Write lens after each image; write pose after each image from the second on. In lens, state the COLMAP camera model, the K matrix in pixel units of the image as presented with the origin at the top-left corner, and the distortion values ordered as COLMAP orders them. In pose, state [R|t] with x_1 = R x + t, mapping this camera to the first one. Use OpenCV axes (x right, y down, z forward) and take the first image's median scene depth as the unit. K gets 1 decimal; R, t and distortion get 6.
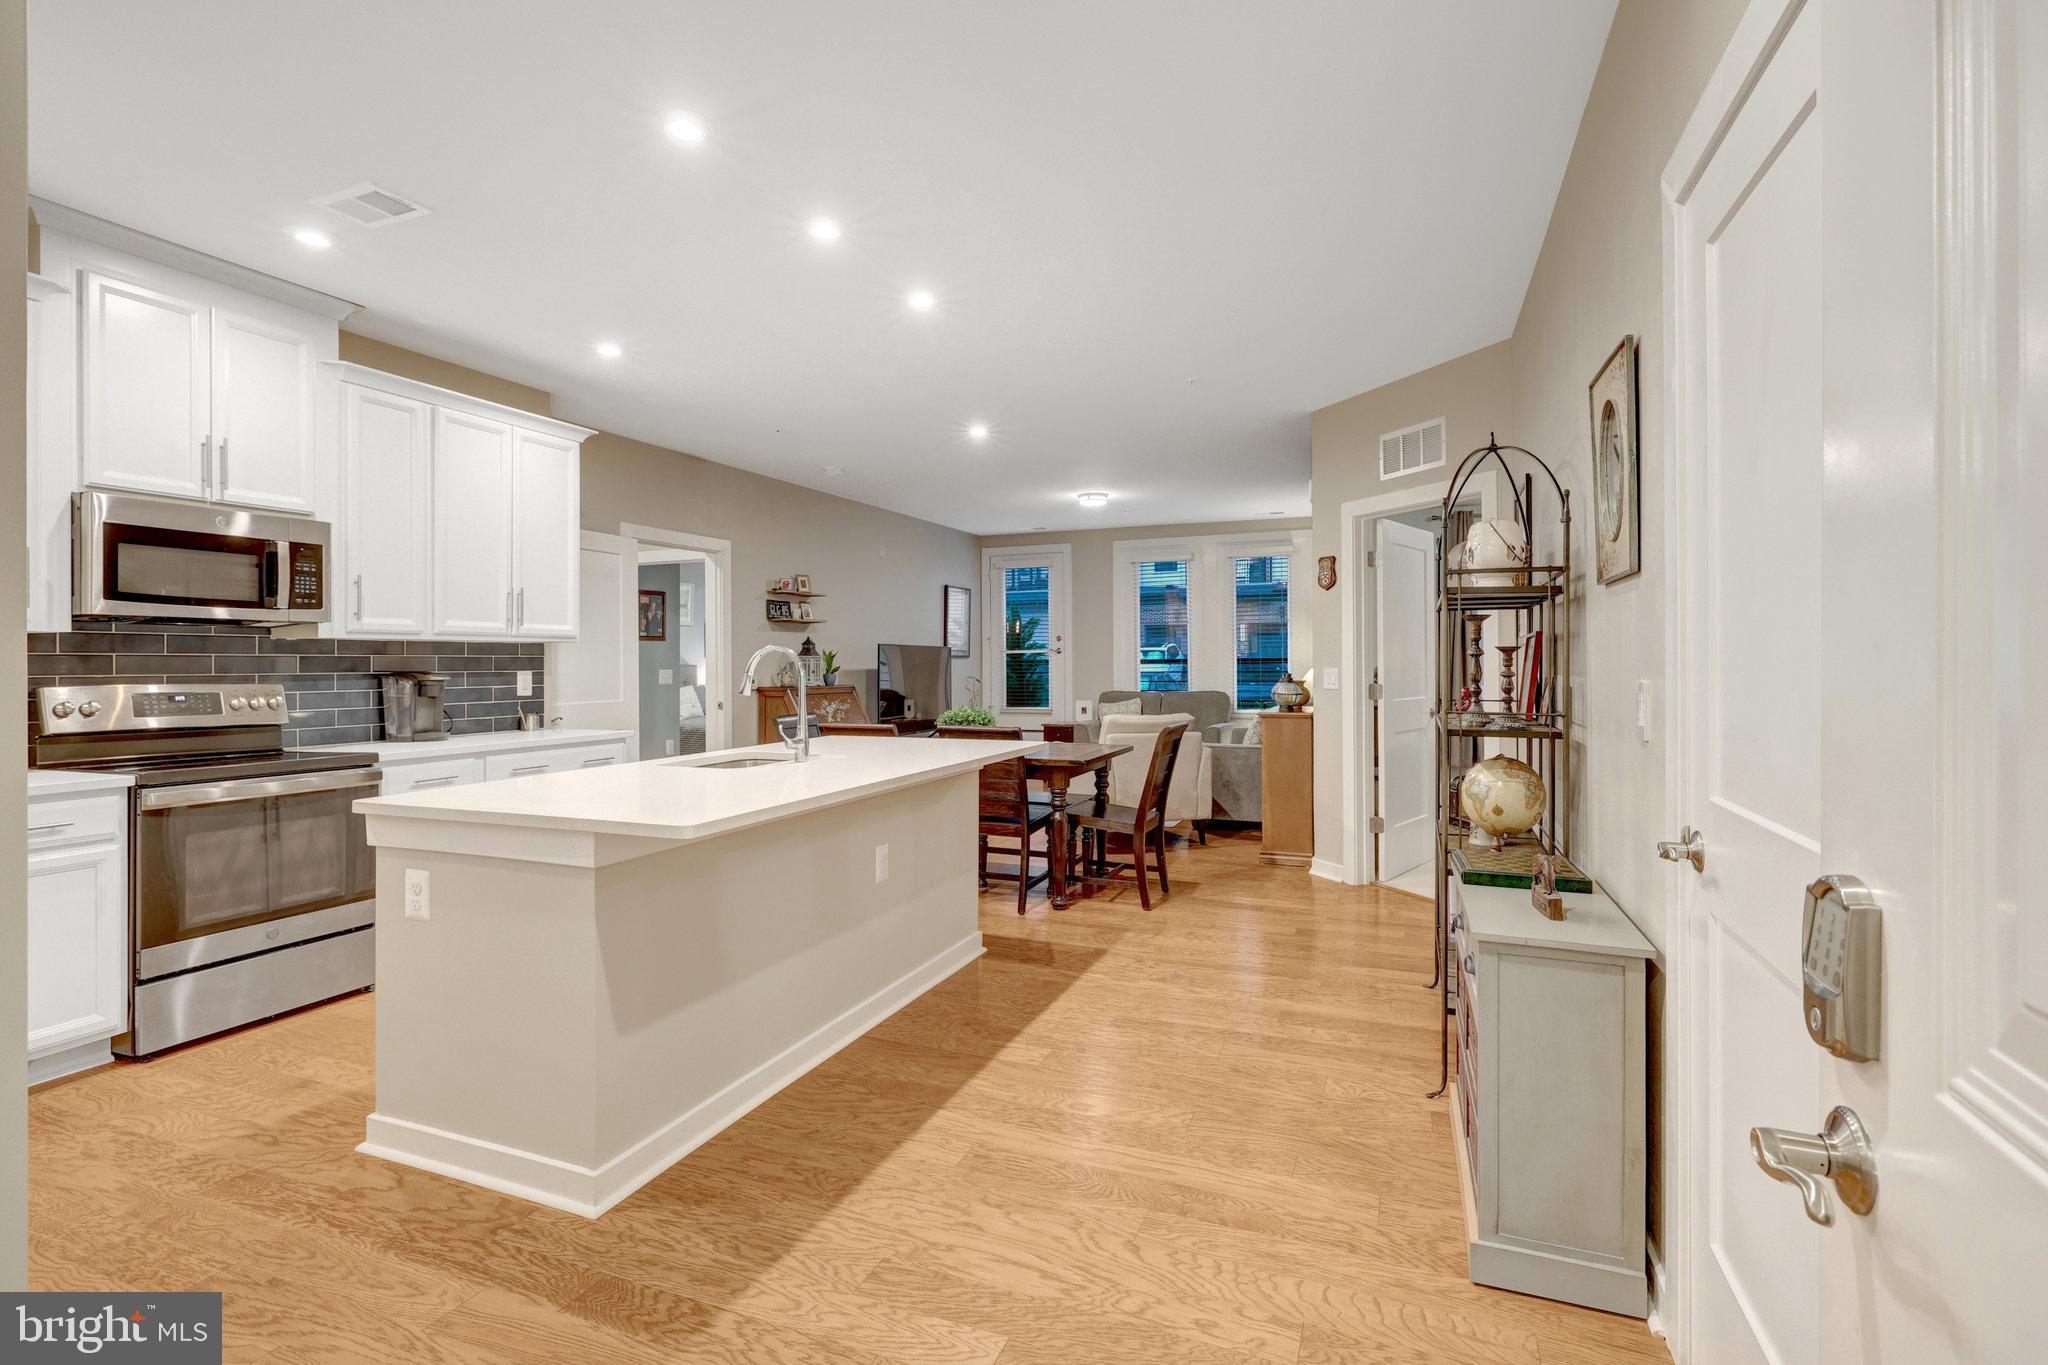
lens RADIAL K [[949.8, 0, 1021.3], [0, 949.8, 660.0], [0, 0, 1]] dist [-0.006148, 0.003609]
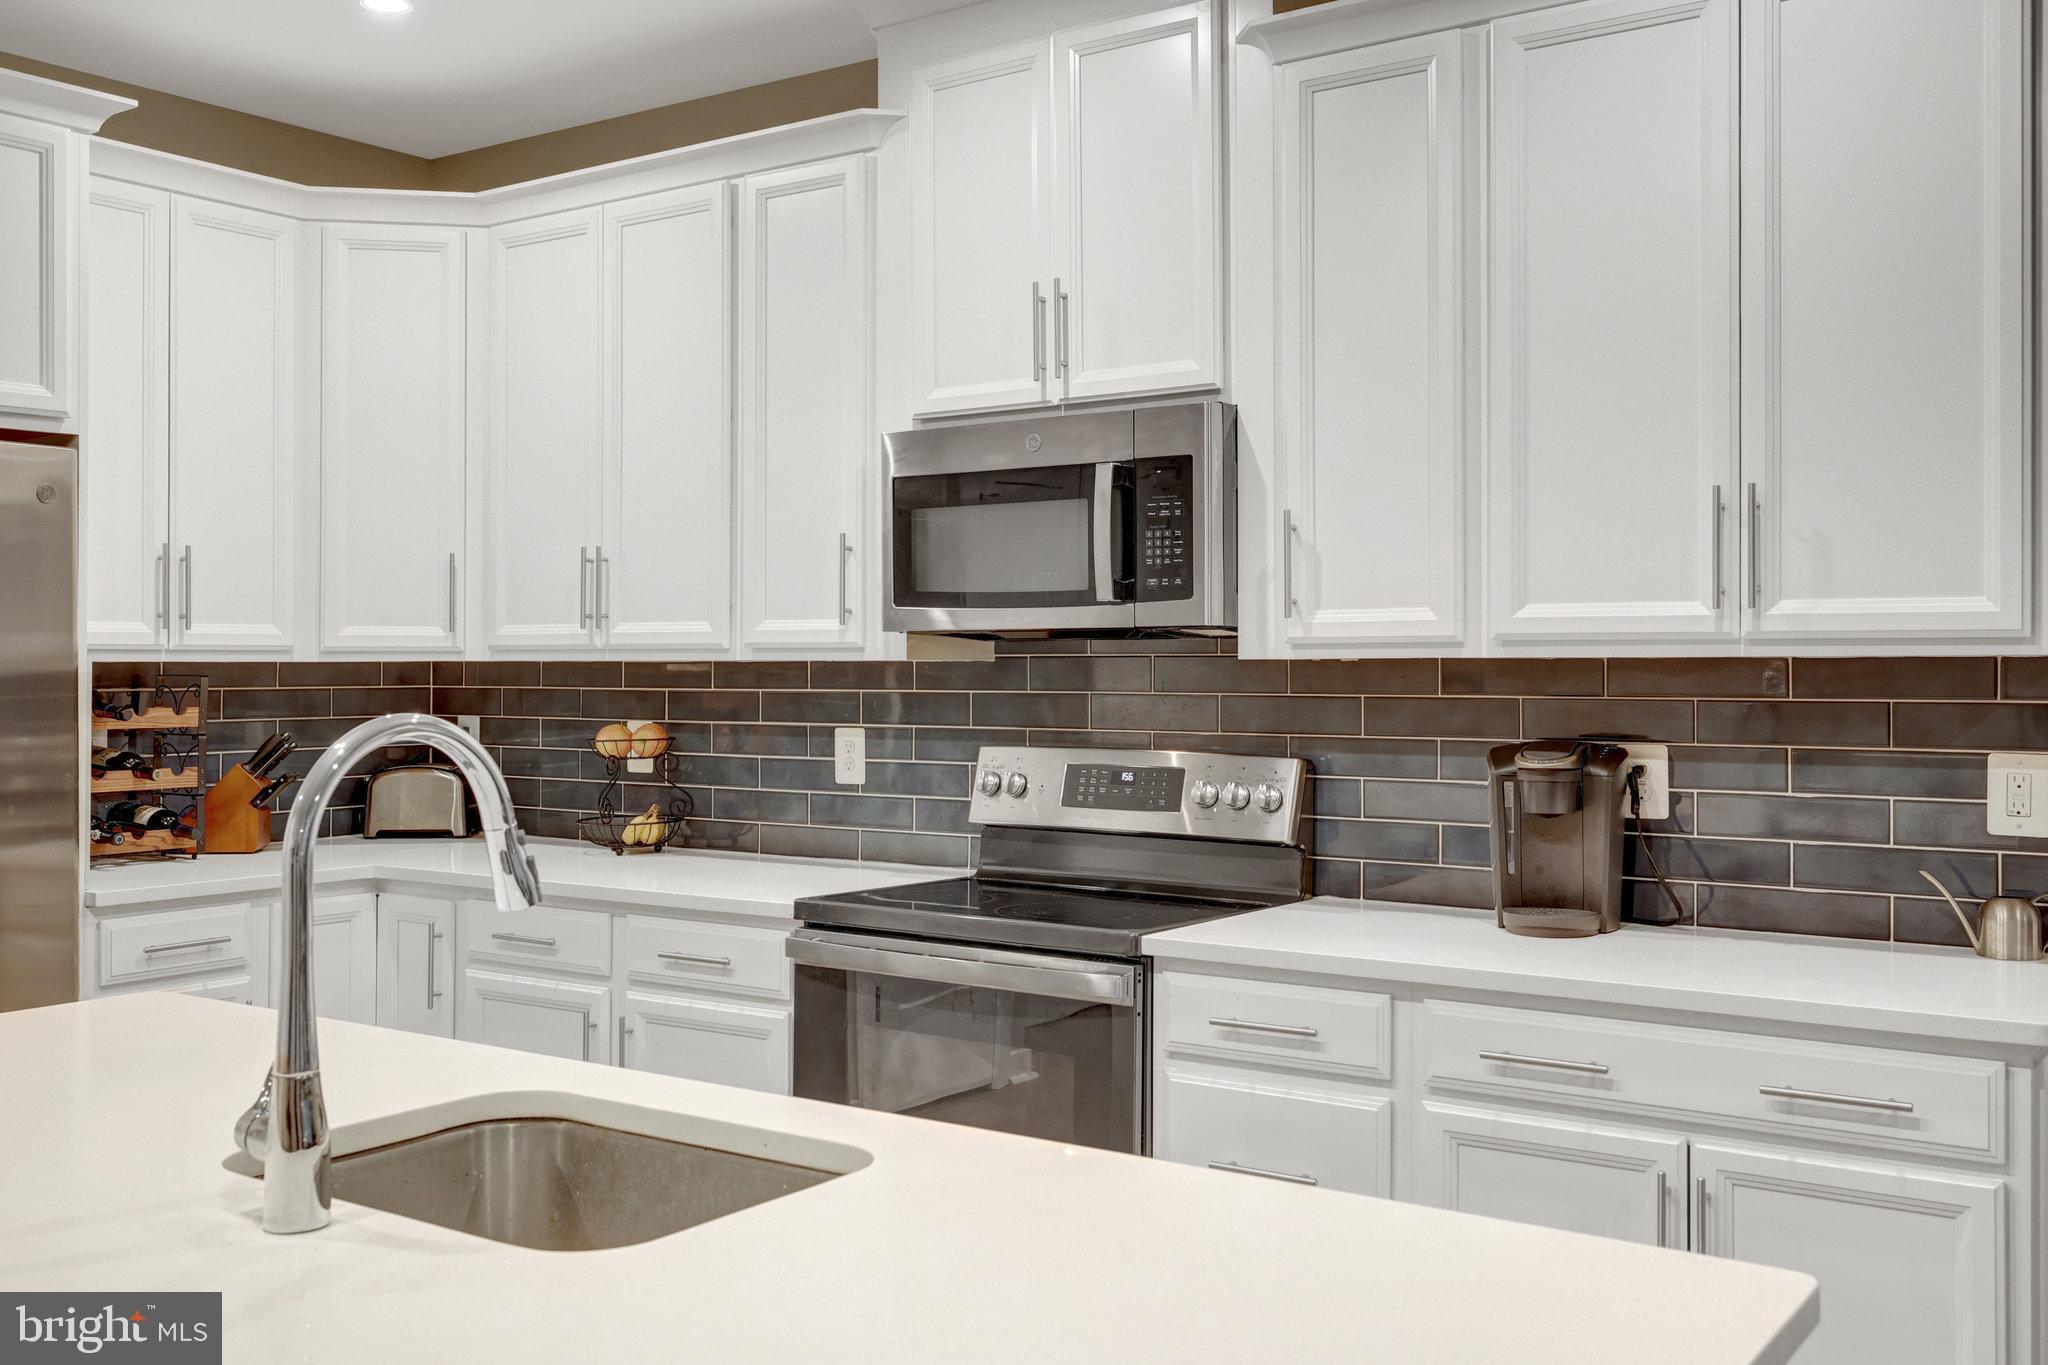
lens RADIAL K [[1897.9, 0, 1014.5], [0, 1897.9, 657.8], [0, 0, 1]] dist [0.004750, 0.000000]
pose [[-0.227859, 0.002702, -0.973690, 0.108879], [0.004656, 0.999988, 0.001685, -0.018709], [0.973683, -0.004149, -0.227869, 0.773592]]
